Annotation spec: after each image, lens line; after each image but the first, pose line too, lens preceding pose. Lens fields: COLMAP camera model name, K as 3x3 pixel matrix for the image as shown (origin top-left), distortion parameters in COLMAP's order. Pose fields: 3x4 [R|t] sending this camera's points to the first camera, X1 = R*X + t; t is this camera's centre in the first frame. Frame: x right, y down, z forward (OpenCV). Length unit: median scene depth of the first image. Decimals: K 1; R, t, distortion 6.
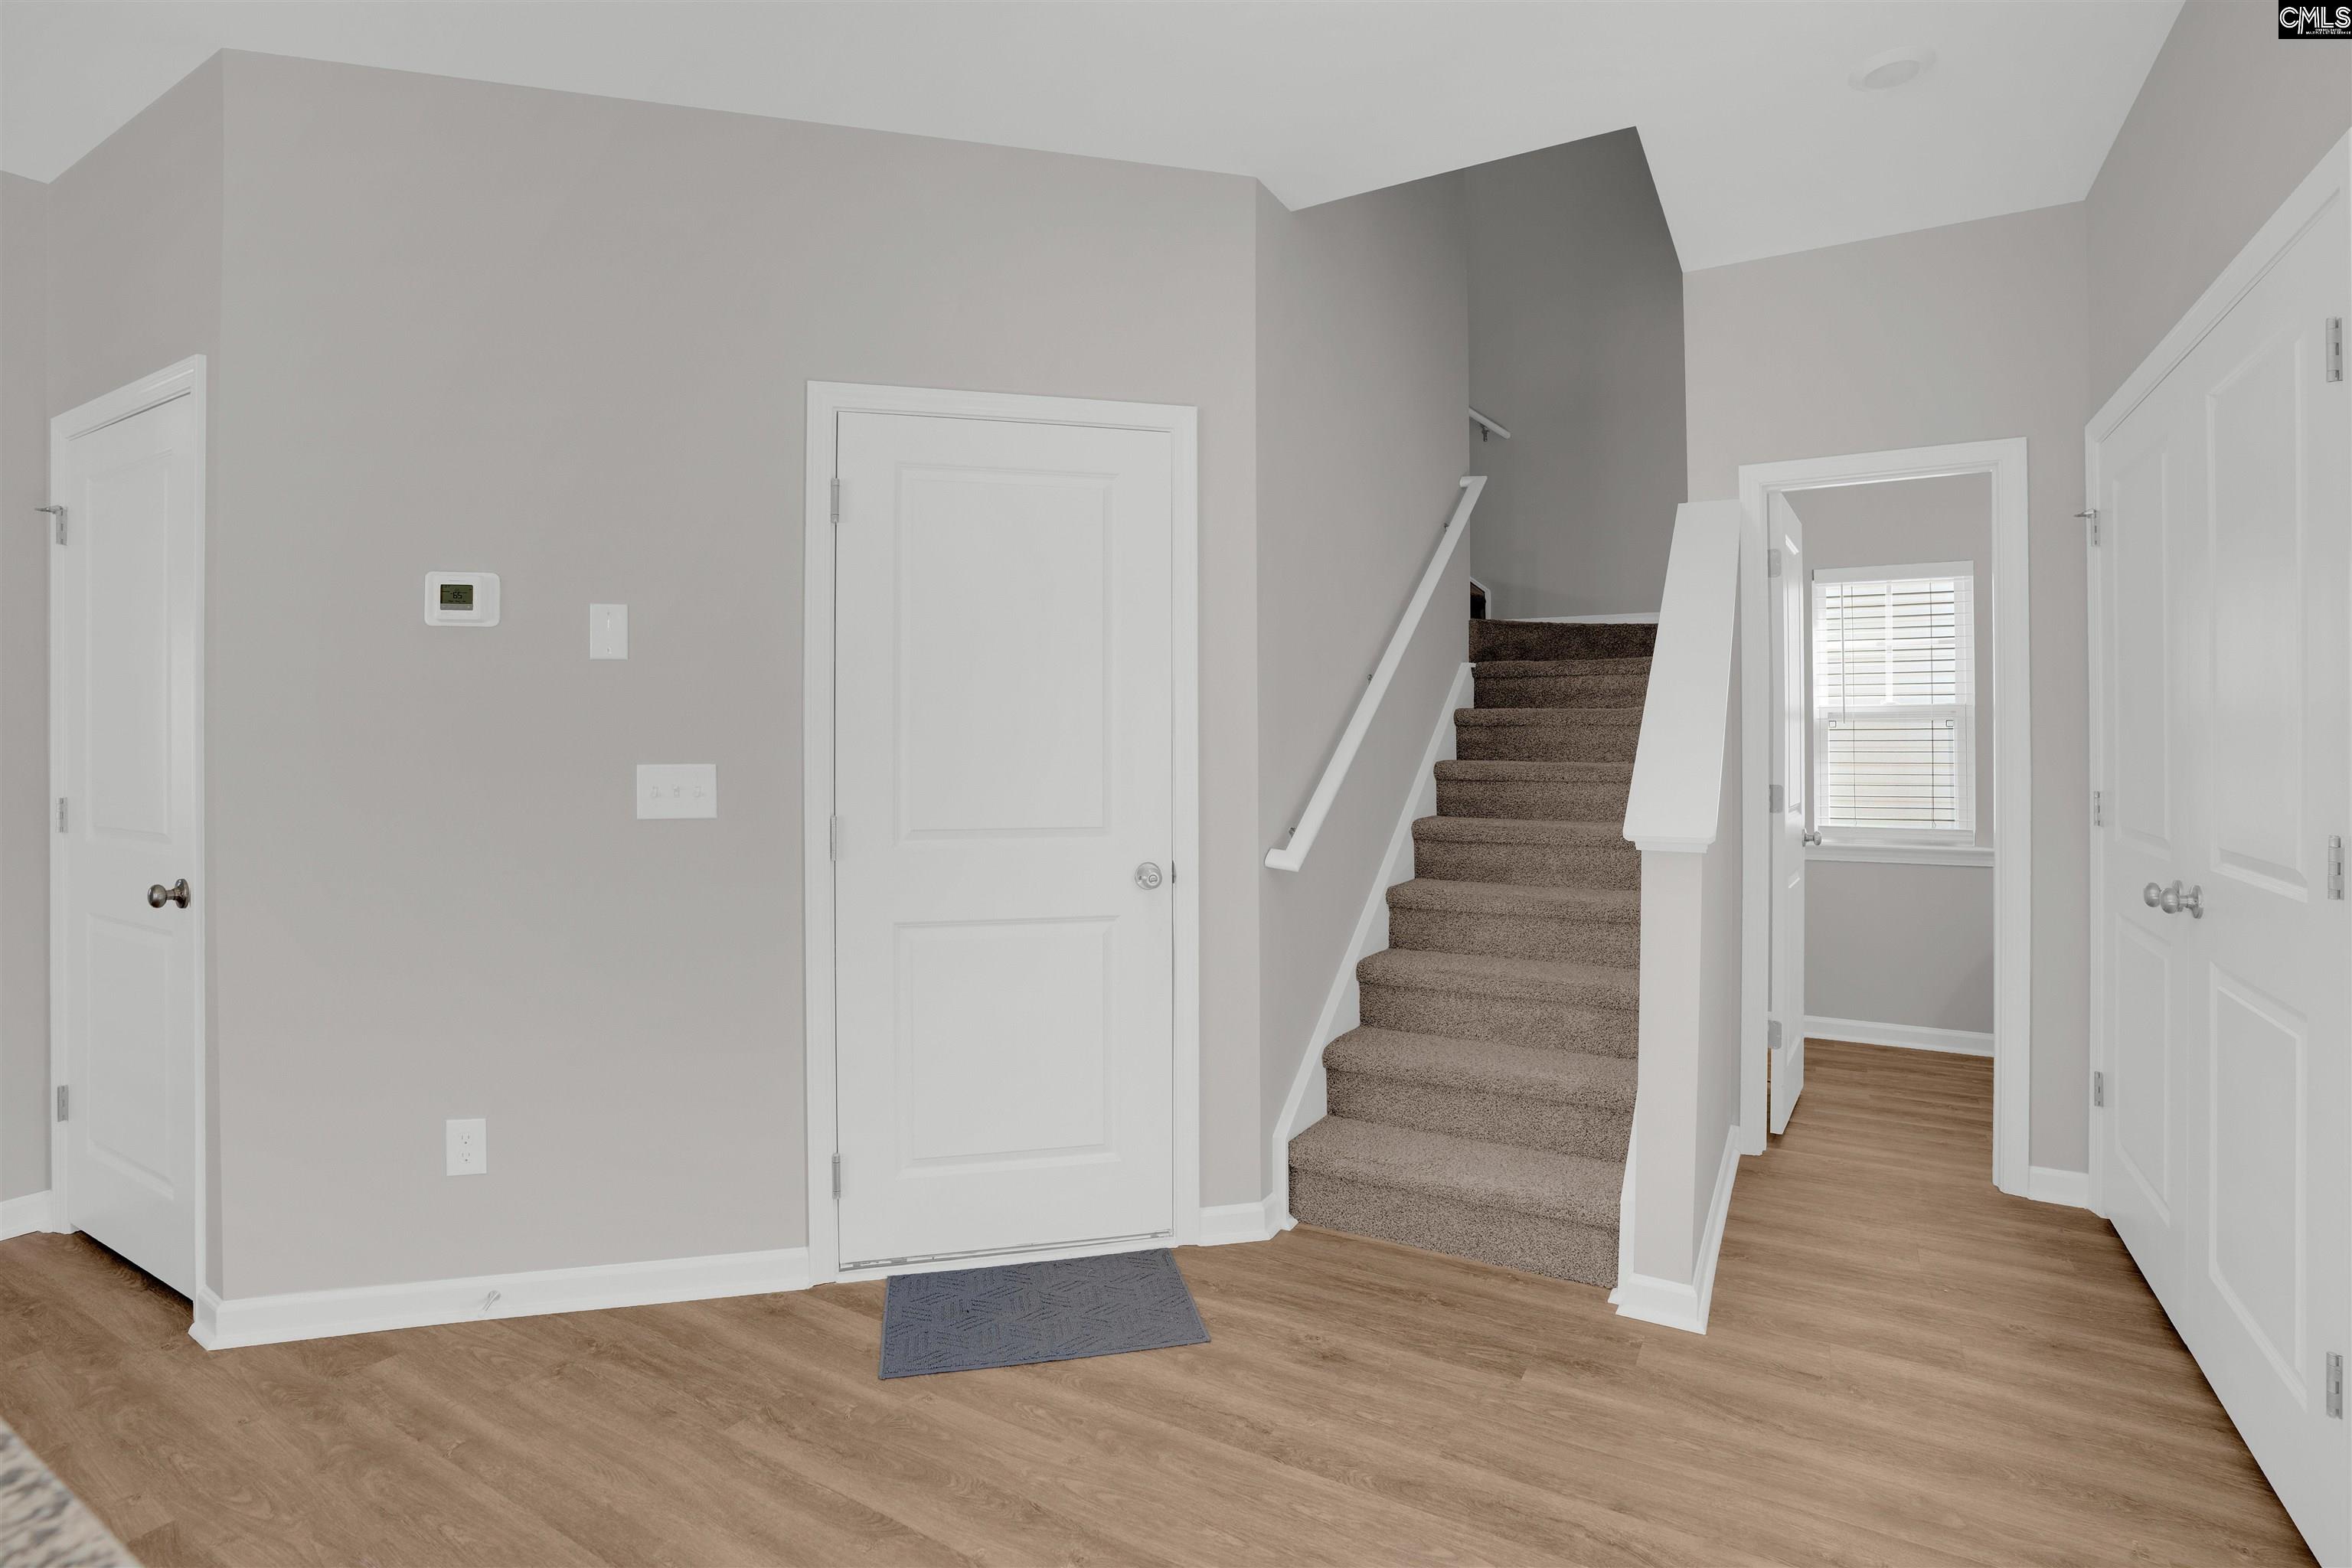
lens RADIAL K [[1114.2, 0, 1192.8], [0, 1114.2, 735.1], [0, 0, 1]] dist [-0.068756, 0.028459]
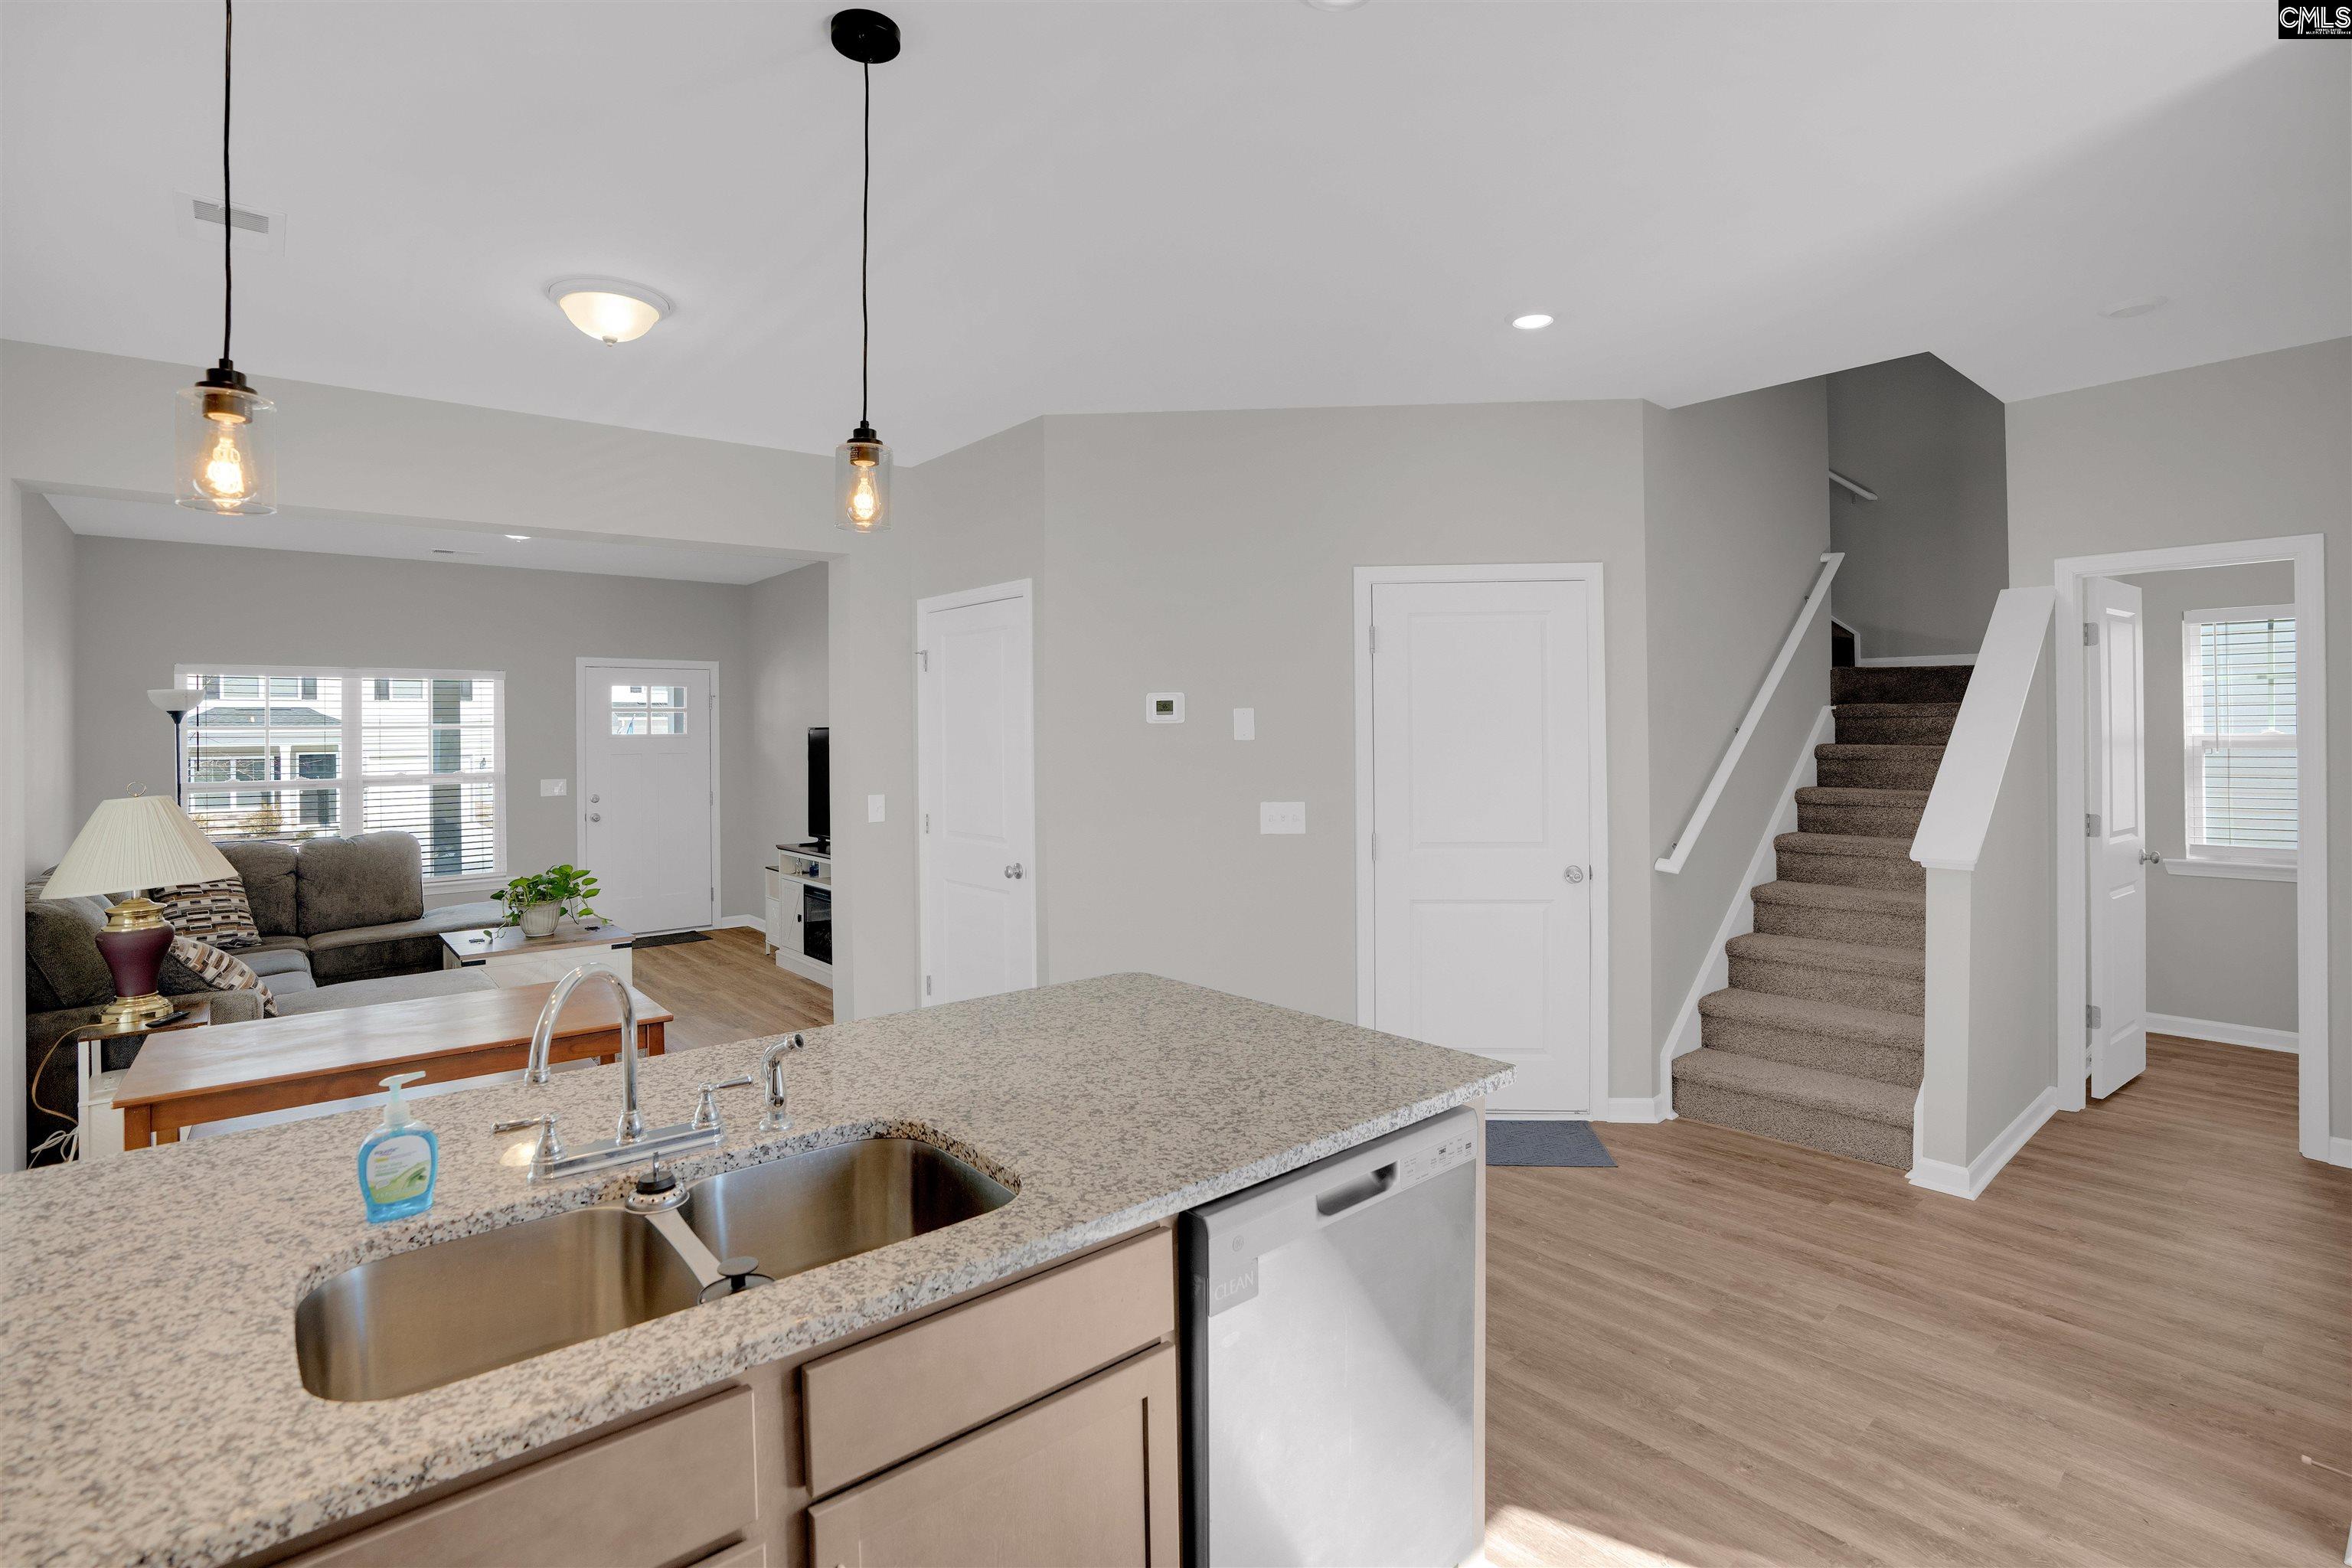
lens RADIAL K [[1114.2, 0, 1192.8], [0, 1114.2, 735.1], [0, 0, 1]] dist [-0.068756, 0.028459]
pose [[0.945336, -0.008412, -0.325991, -0.036763], [0.011900, 0.999891, 0.008705, -0.080590], [0.325882, -0.012108, 0.945333, -0.576127]]
